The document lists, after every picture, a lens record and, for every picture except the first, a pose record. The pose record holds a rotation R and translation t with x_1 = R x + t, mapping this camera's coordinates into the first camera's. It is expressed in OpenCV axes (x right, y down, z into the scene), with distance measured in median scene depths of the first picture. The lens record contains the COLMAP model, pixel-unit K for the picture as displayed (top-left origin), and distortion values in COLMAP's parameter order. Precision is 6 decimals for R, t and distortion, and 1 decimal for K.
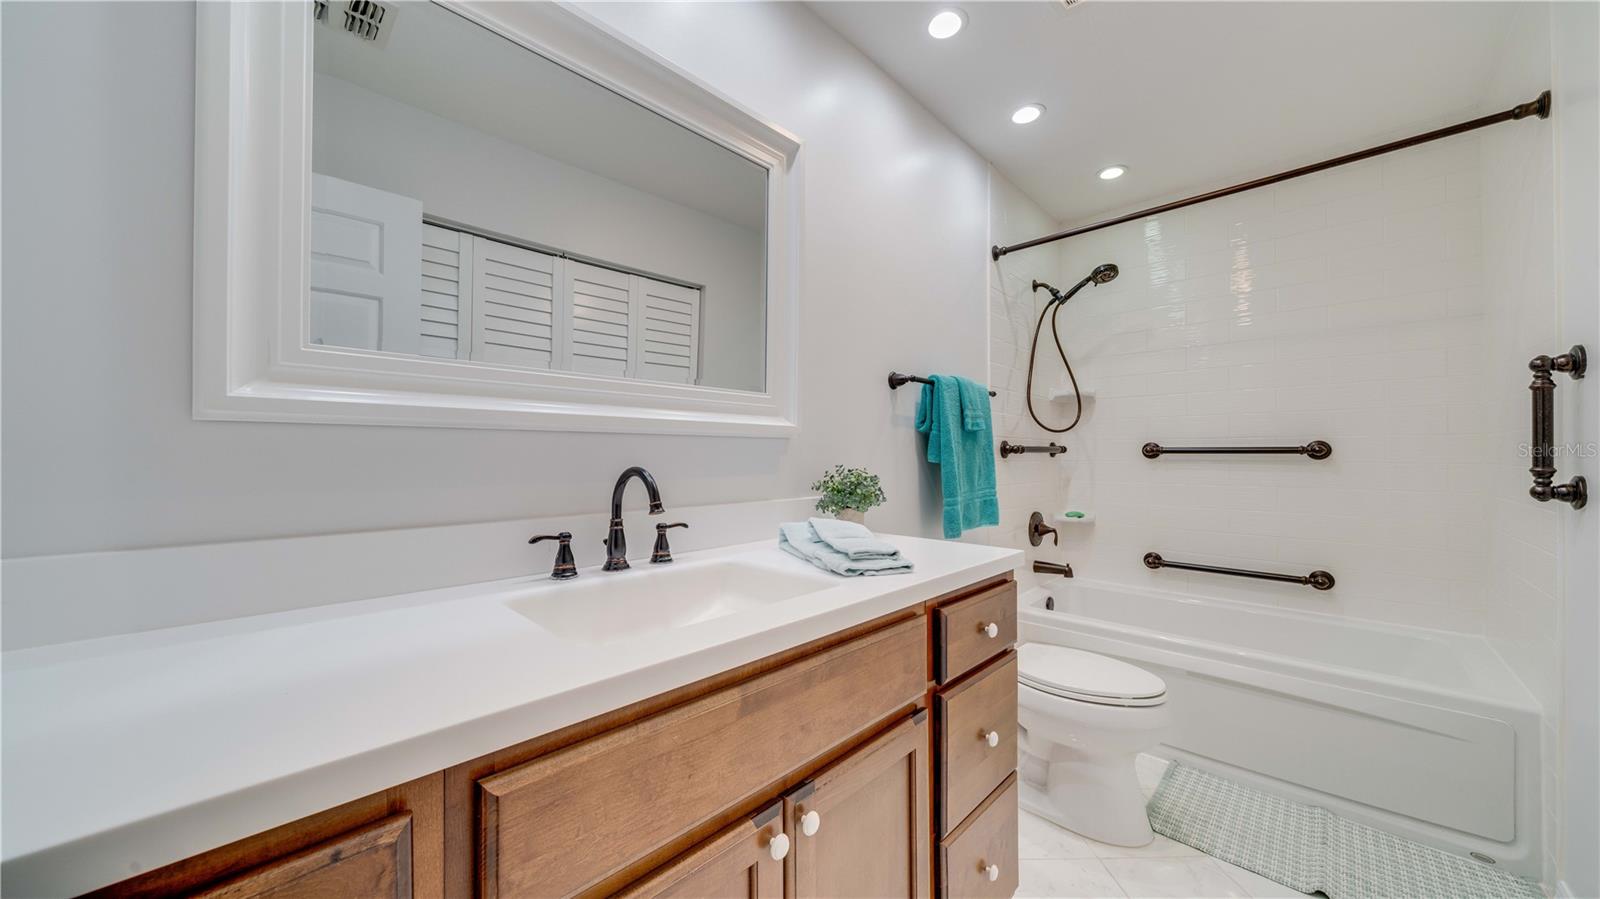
lens RADIAL K [[546.2, 0, 802.7], [0, 546.2, 456.6], [0, 0, 1]] dist [-0.001303, -0.000098]
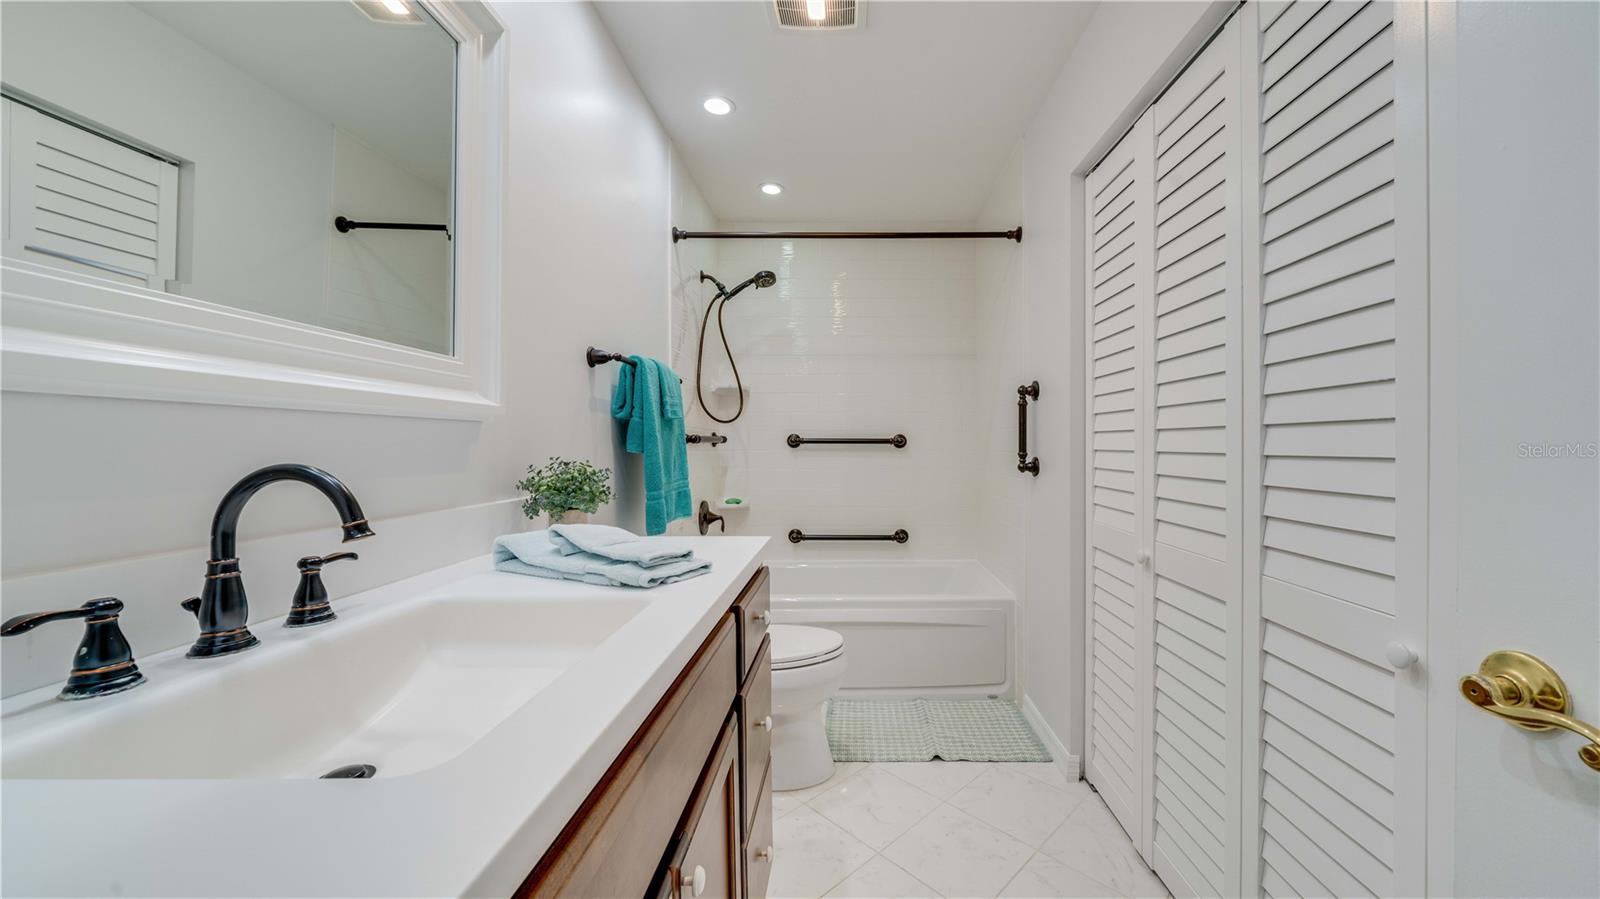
lens RADIAL K [[565.6, 0, 857.0], [0, 565.6, 452.4], [0, 0, 1]] dist [-0.002819, -0.000255]
pose [[0.714269, -0.008824, 0.699816, -0.157106], [0.001735, 0.999940, 0.010837, 0.000701], [-0.699869, -0.006527, 0.714241, 0.081900]]
